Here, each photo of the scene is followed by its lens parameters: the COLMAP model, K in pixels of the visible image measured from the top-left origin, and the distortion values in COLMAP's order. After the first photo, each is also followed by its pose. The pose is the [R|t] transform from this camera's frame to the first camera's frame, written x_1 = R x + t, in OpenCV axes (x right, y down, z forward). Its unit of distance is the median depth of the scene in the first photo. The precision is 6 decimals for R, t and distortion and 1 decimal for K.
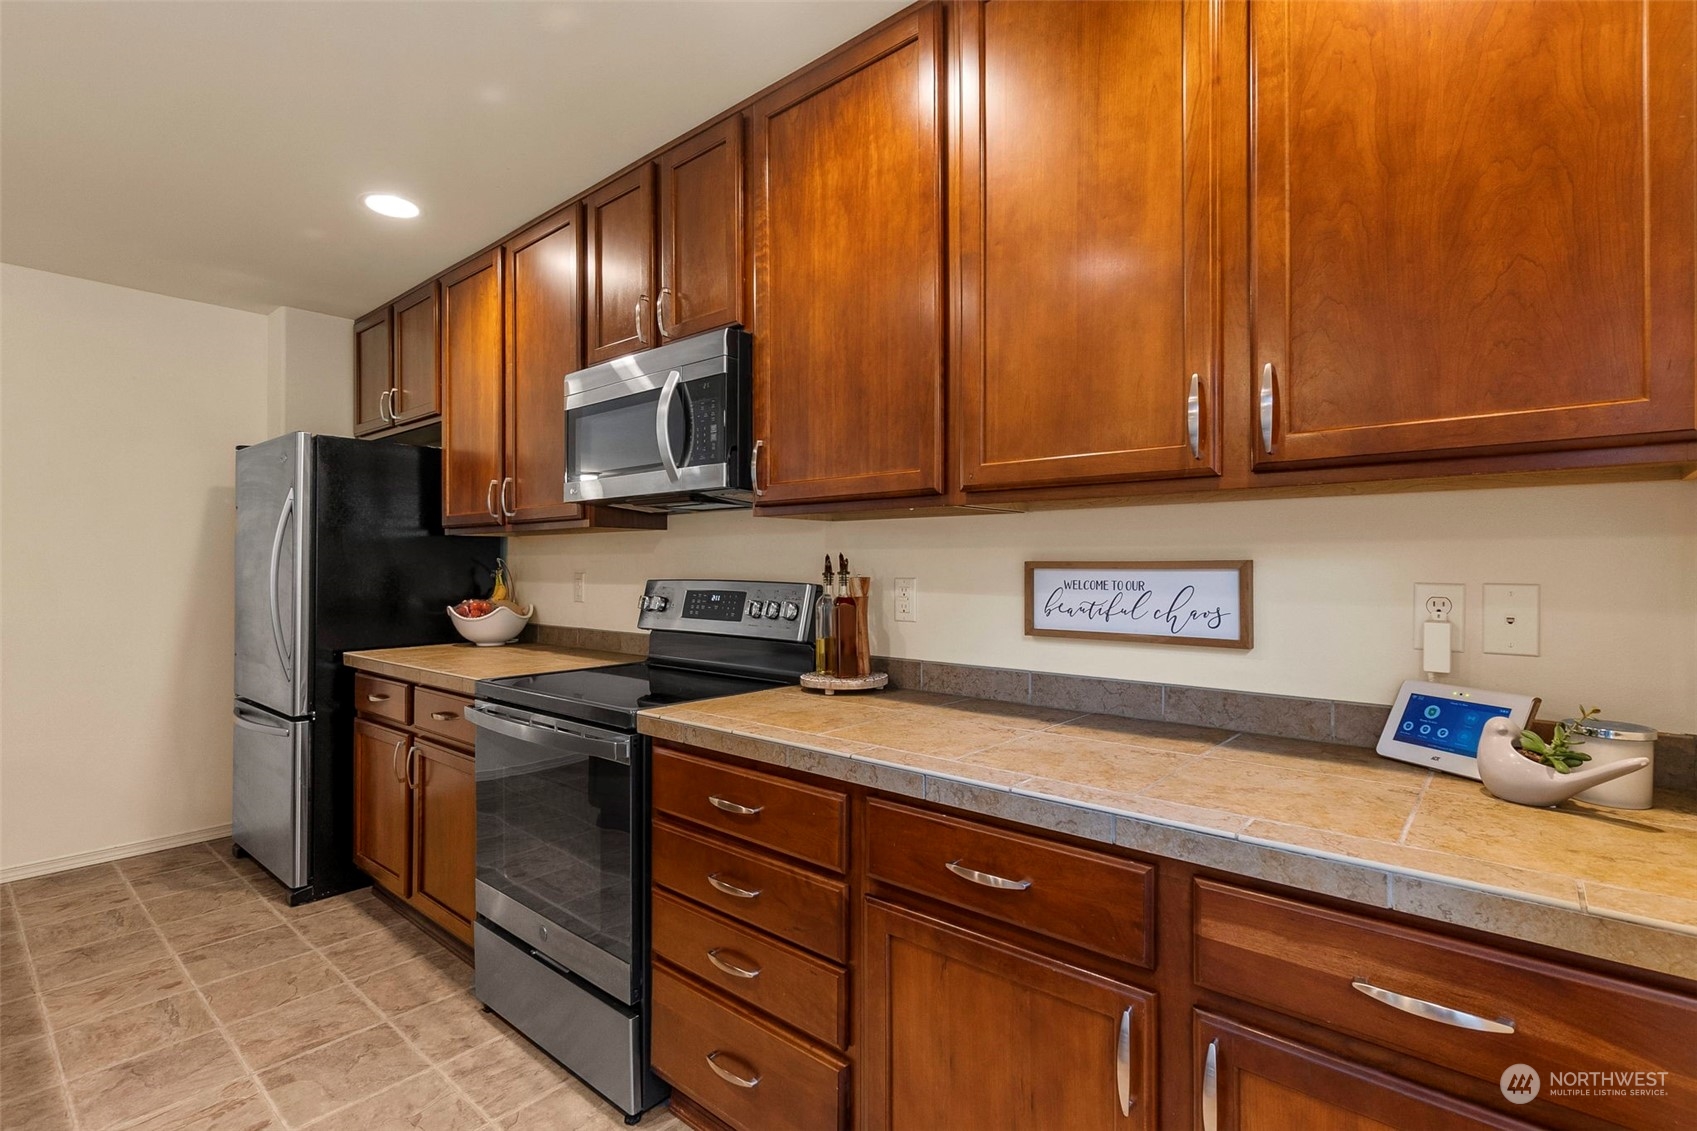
lens RADIAL K [[804.3, 0, 836.0], [0, 804.3, 564.0], [0, 0, 1]] dist [0.006373, -0.000573]
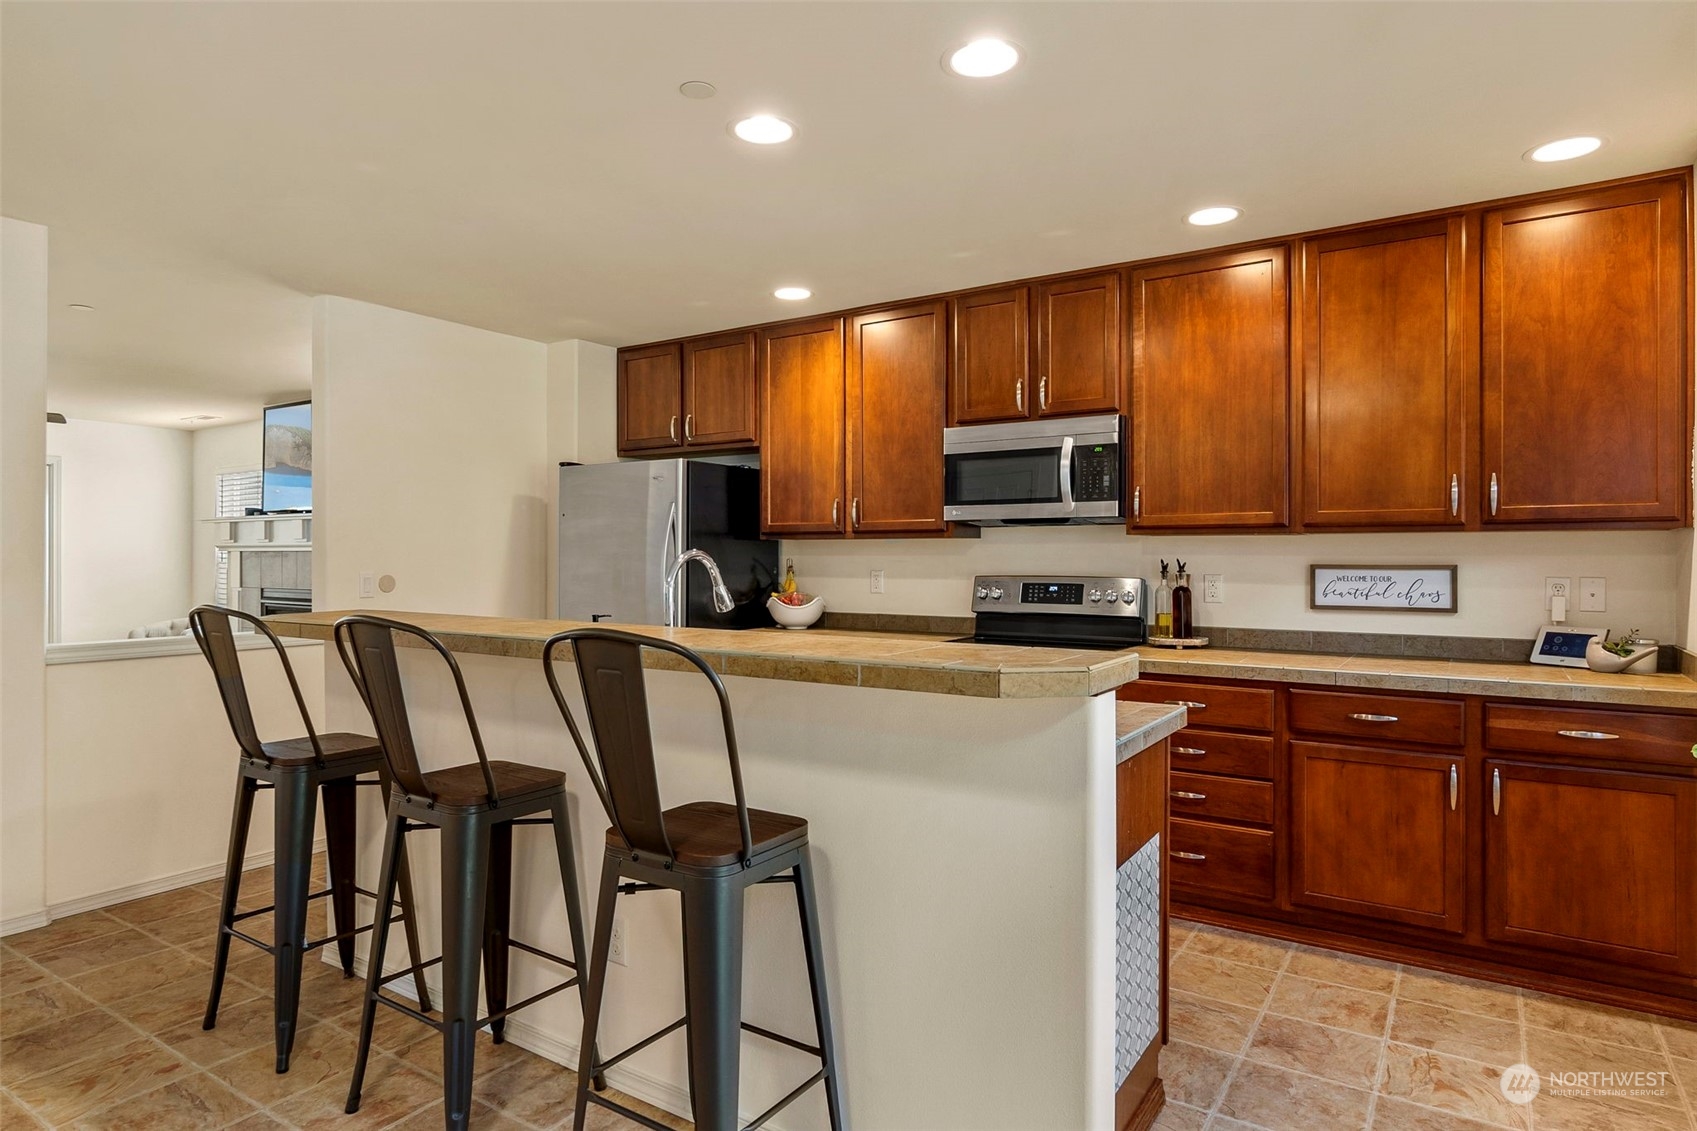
lens RADIAL K [[971.5, 0, 839.8], [0, 971.5, 562.8], [0, 0, 1]] dist [-0.000119, 0.001920]
pose [[0.992019, -0.000107, 0.126092, -1.172178], [-0.000898, 0.999968, 0.007918, -0.025980], [-0.126089, -0.007968, 0.991987, -1.033452]]
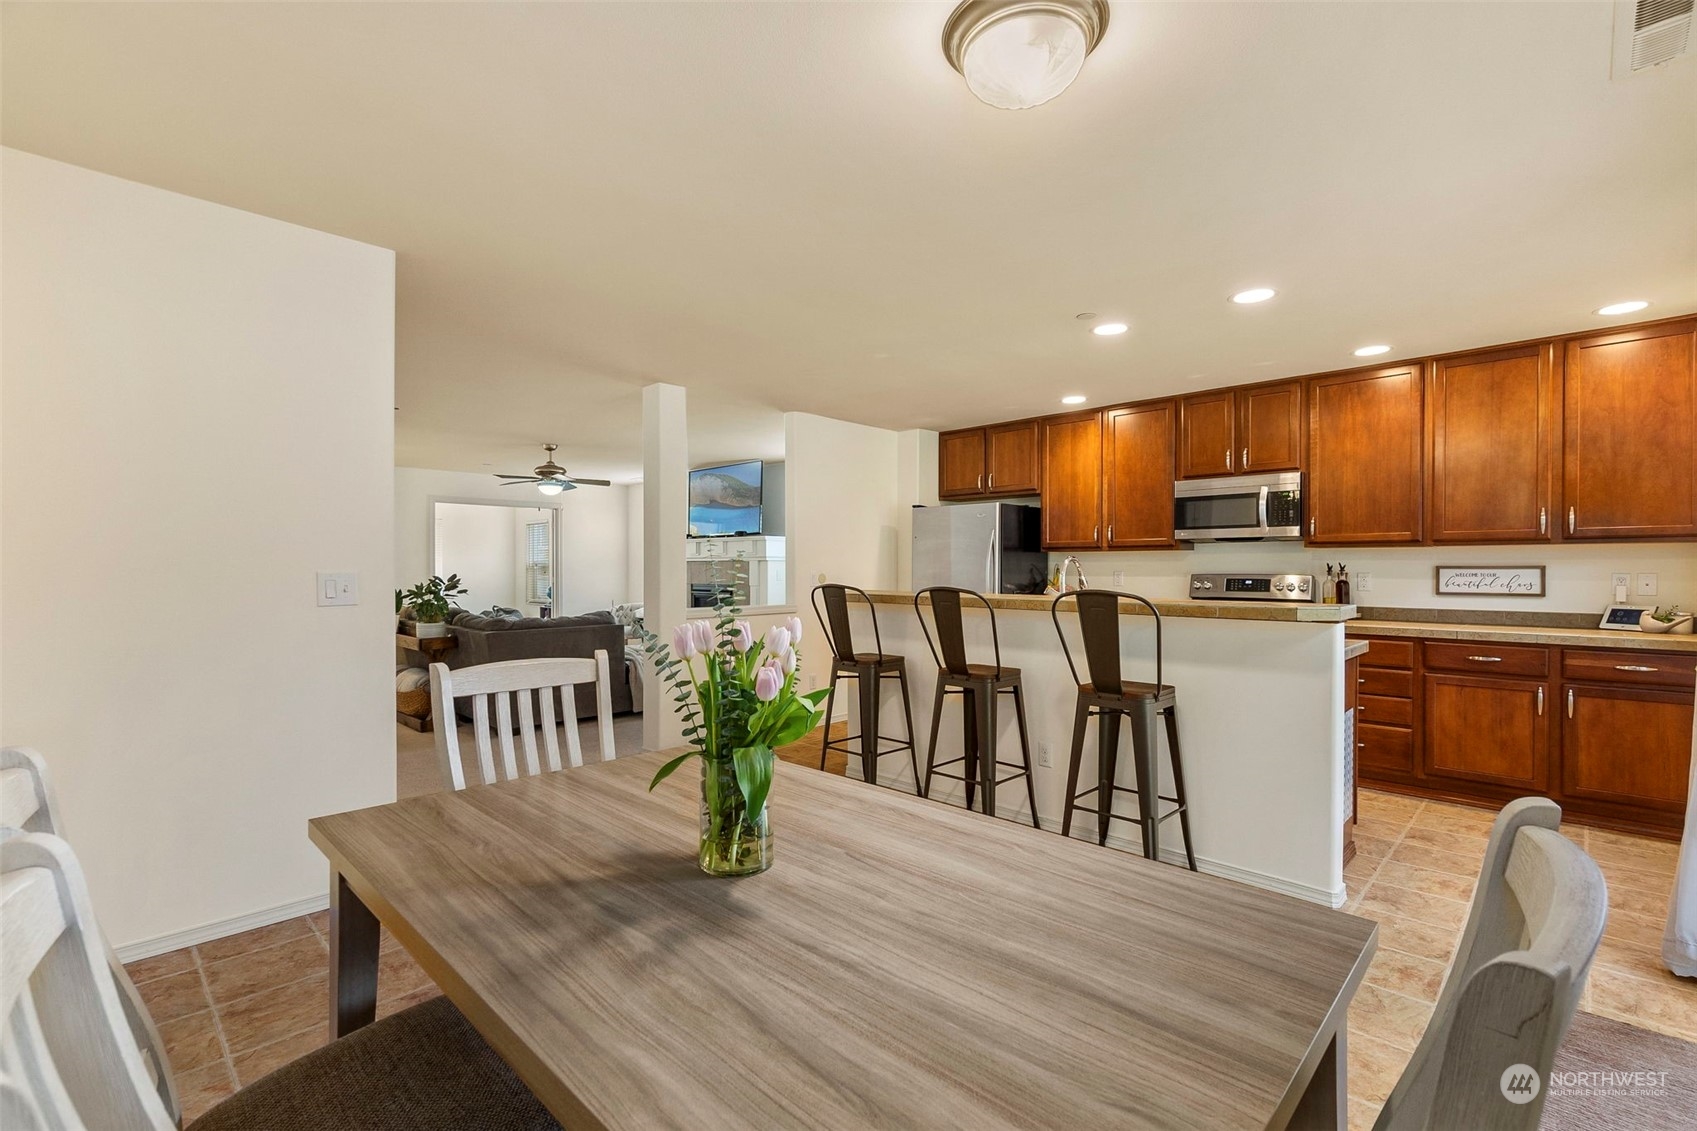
lens RADIAL K [[758.6, 0, 851.1], [0, 758.6, 577.2], [0, 0, 1]] dist [0.008622, -0.000268]
pose [[0.998433, 0.000982, -0.055954, -1.790218], [-0.000162, 0.999893, 0.014656, -0.003257], [0.055962, -0.014624, 0.998326, -1.839495]]
